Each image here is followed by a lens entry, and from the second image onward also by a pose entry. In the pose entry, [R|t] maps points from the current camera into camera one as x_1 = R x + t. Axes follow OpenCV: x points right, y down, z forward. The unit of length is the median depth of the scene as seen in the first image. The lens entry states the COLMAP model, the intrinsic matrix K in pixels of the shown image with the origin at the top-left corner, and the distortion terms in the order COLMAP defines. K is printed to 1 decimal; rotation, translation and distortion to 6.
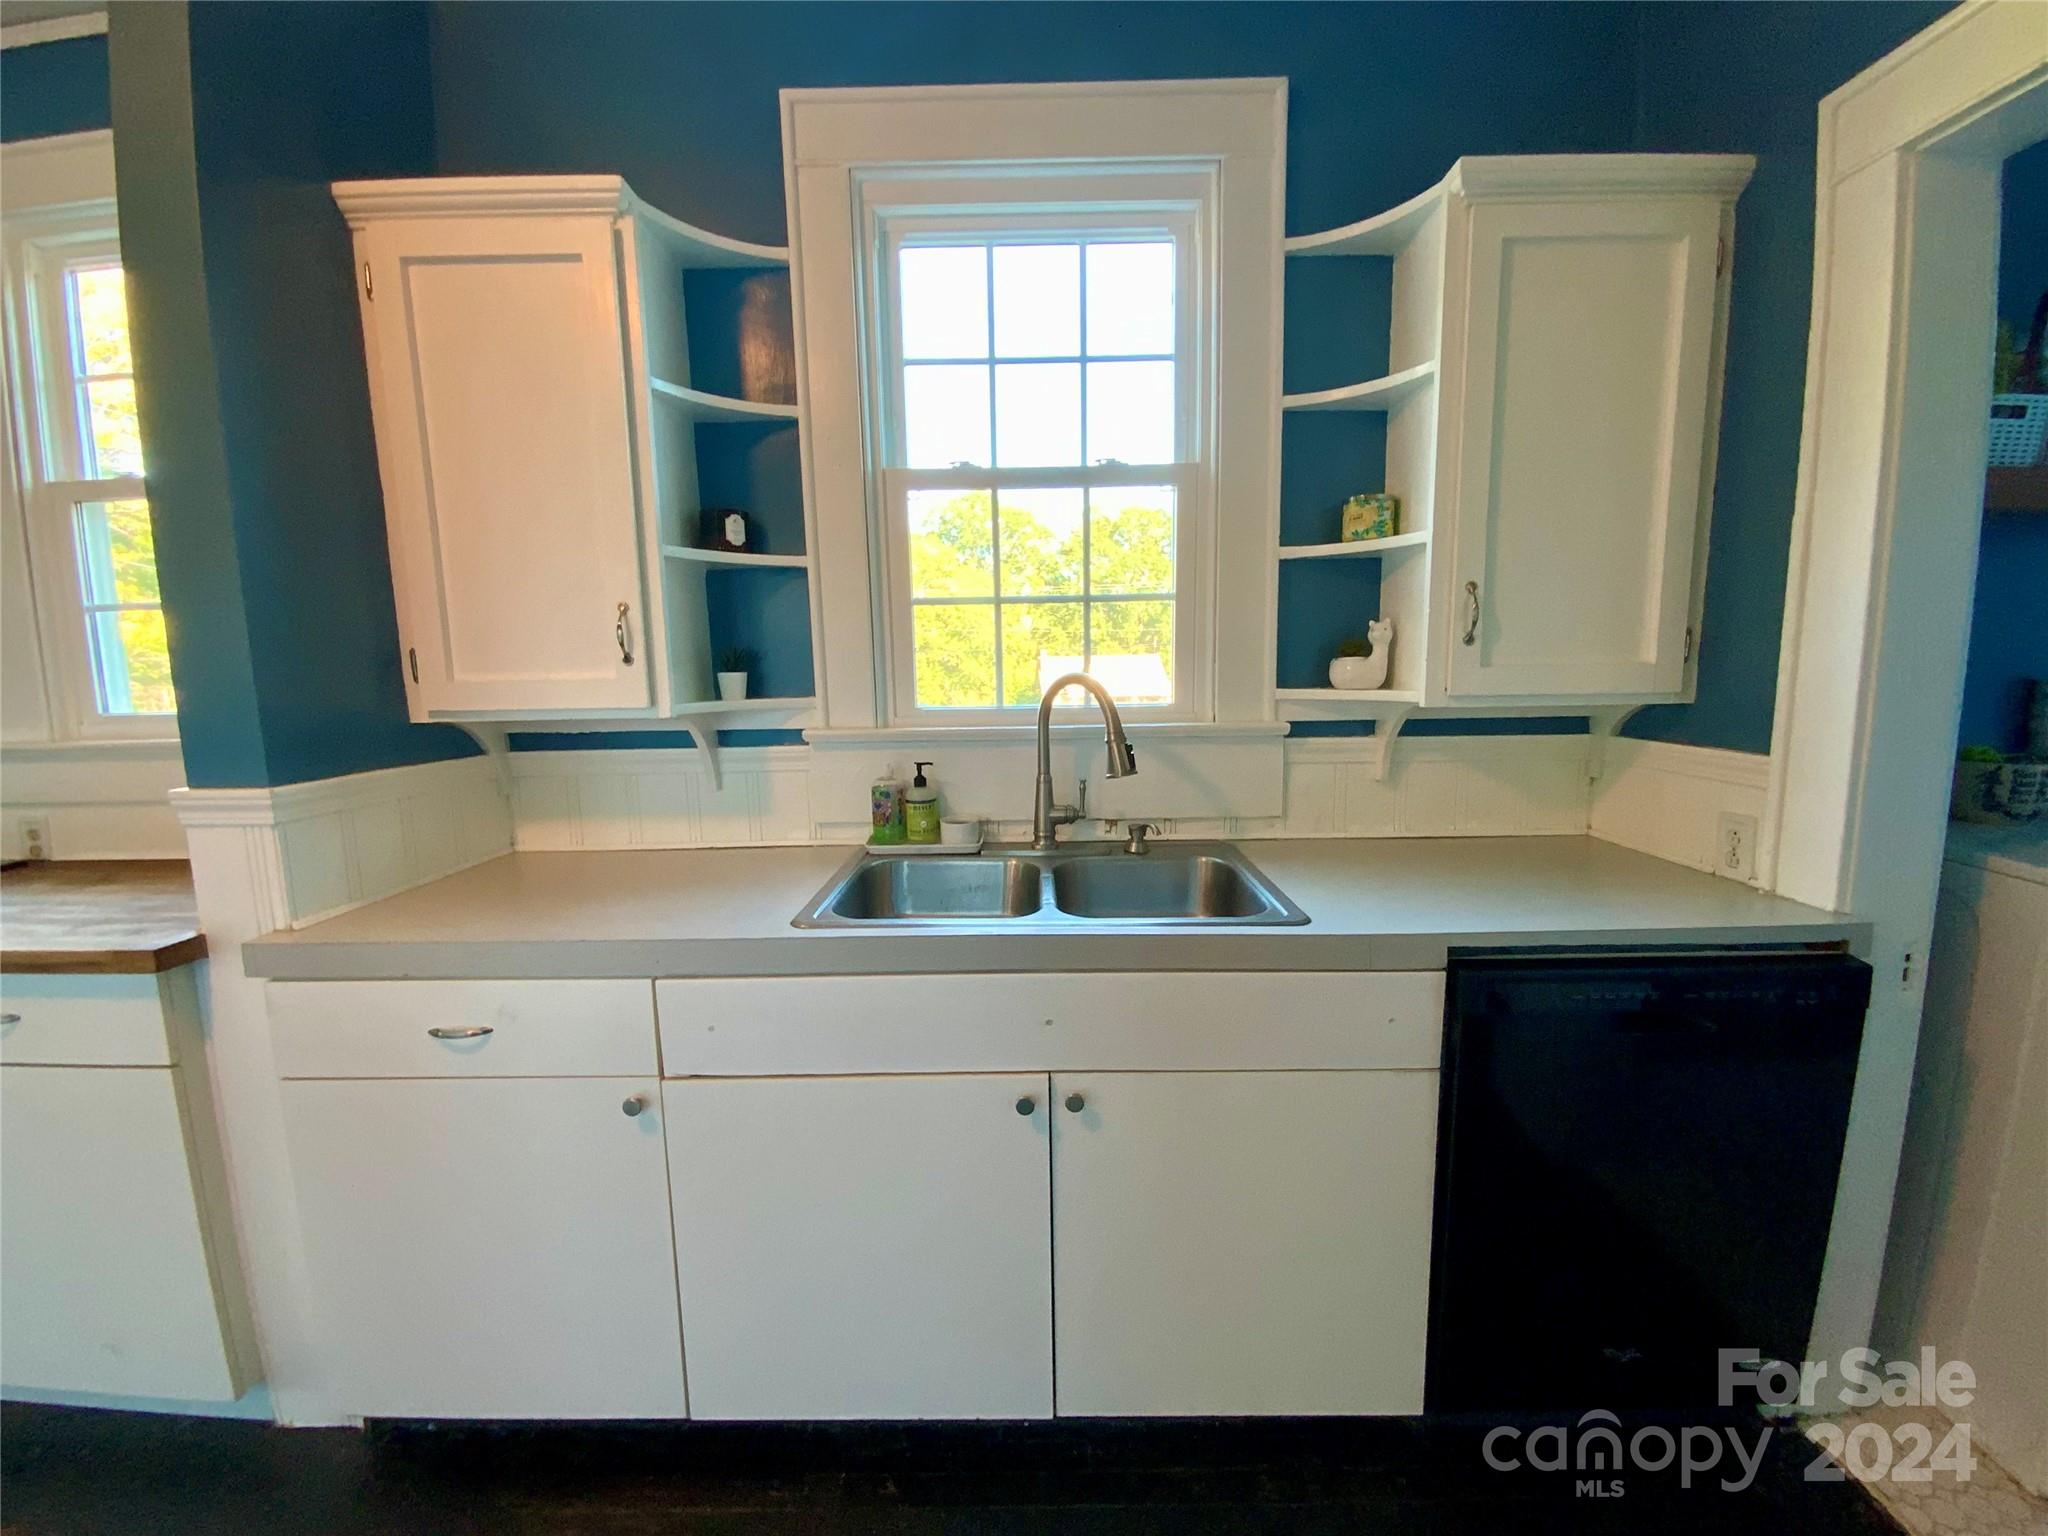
lens RADIAL K [[800.0, 0, 1035.3], [0, 800.0, 766.6], [0, 0, 1]] dist [0.023640, -0.017042]
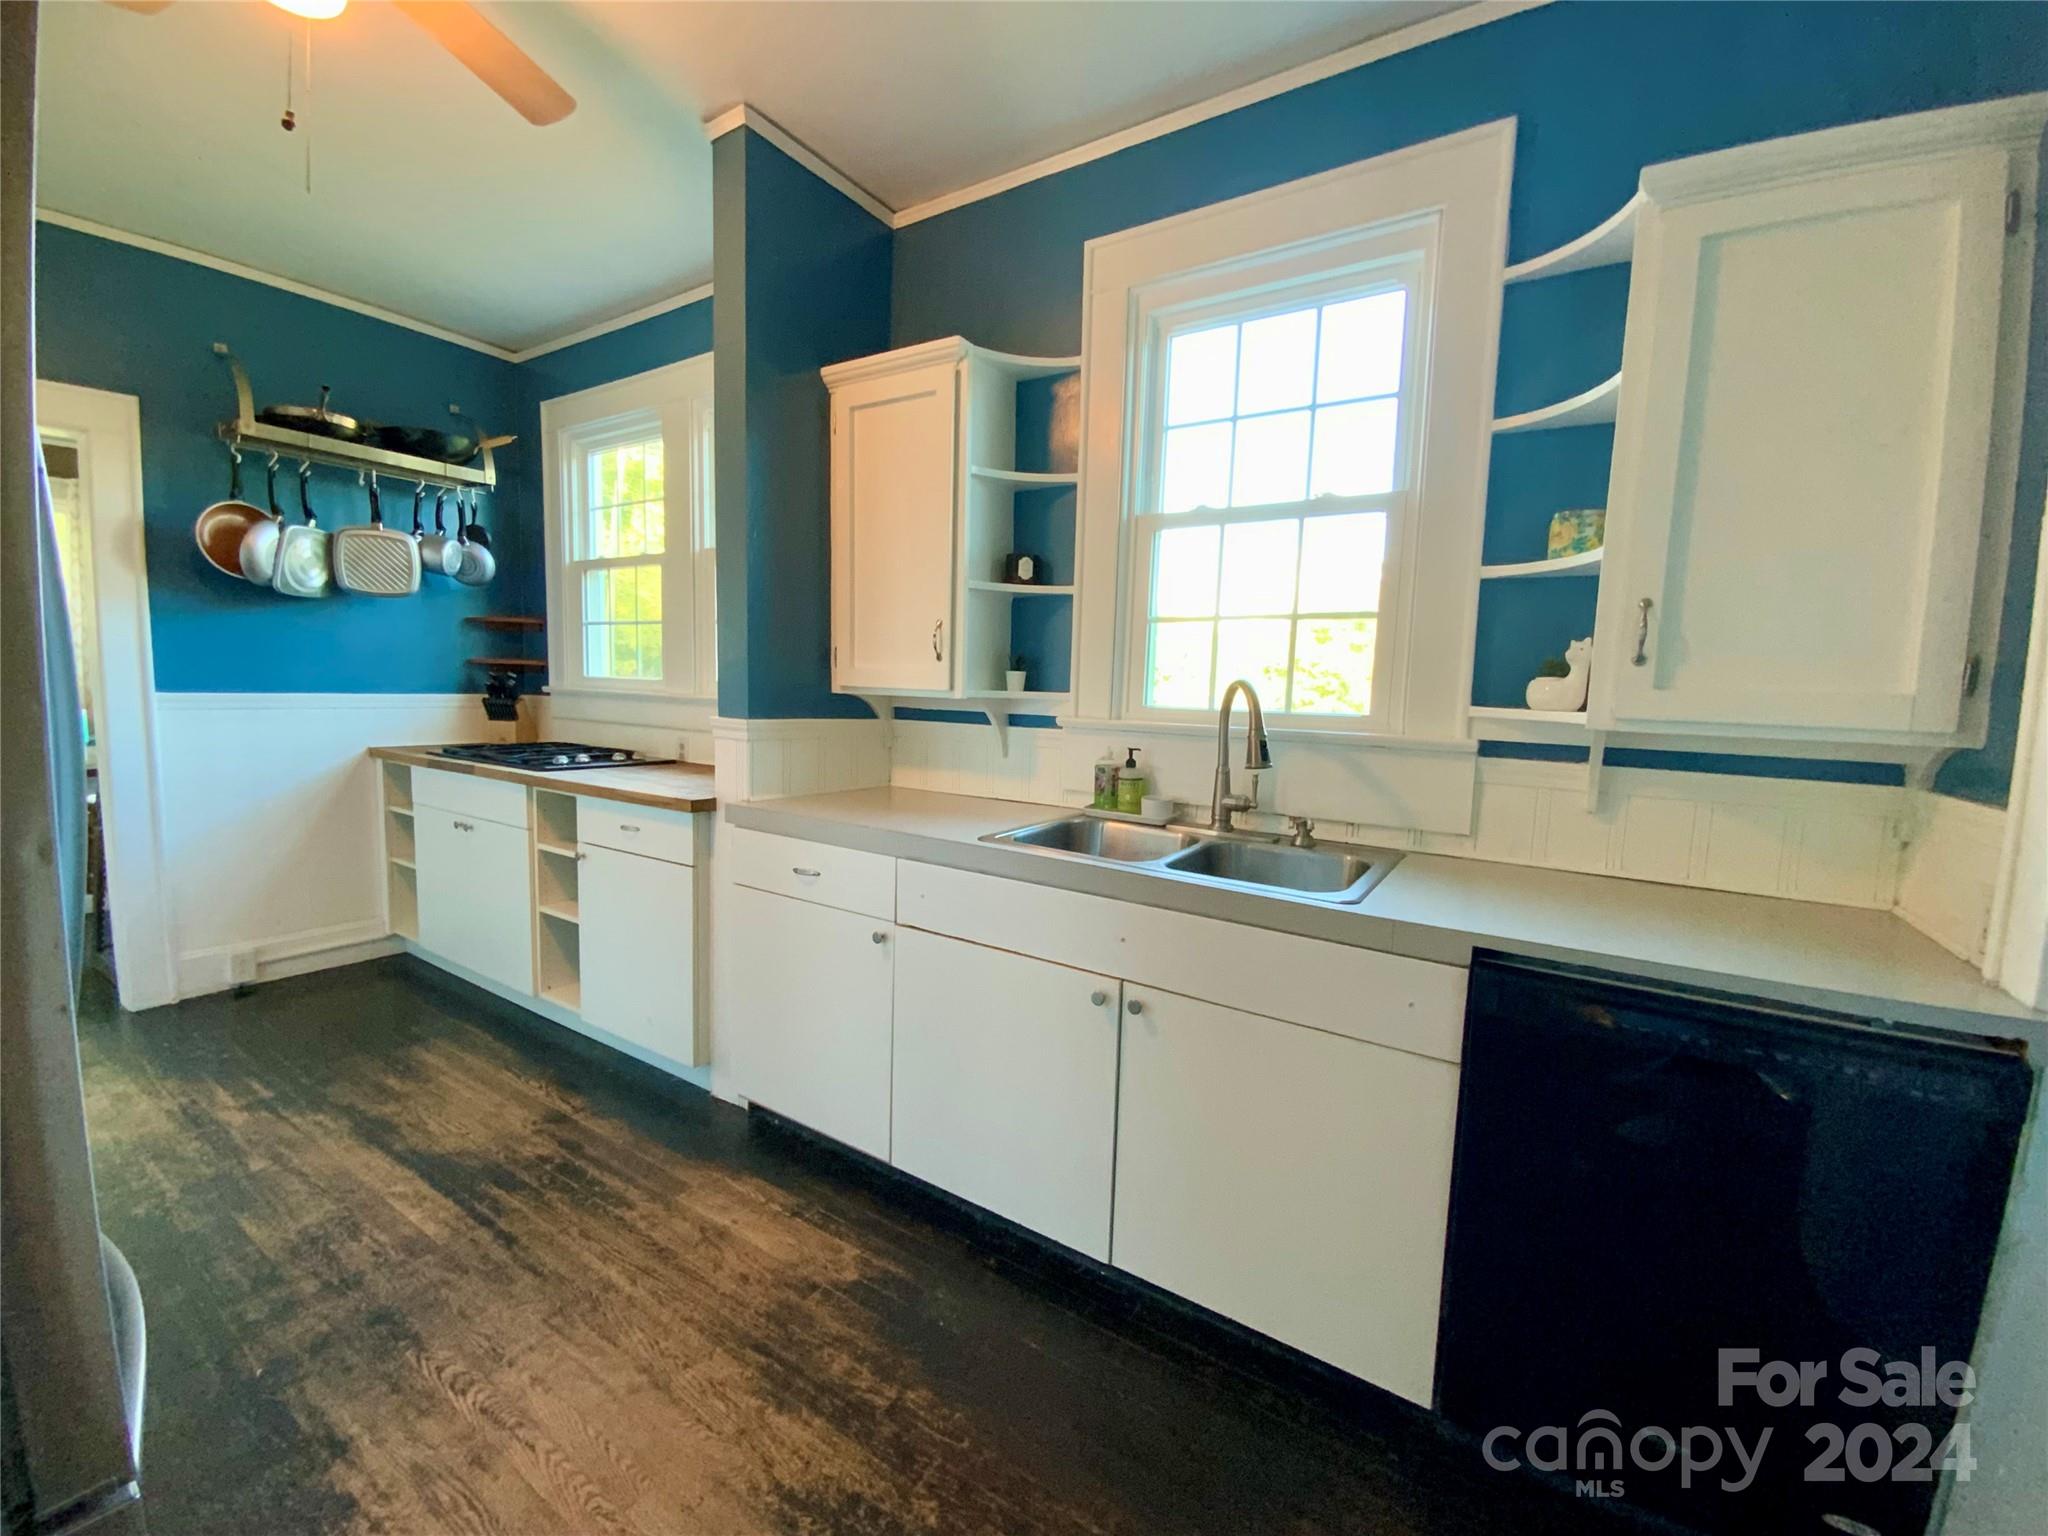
lens RADIAL K [[818.9, 0, 1069.5], [0, 818.9, 767.9], [0, 0, 1]] dist [0.038992, -0.028947]
pose [[0.855373, 0.095858, -0.509066, 0.428732], [-0.114427, 0.993418, -0.005206, 0.043948], [0.505216, 0.062704, 0.860712, -0.144852]]
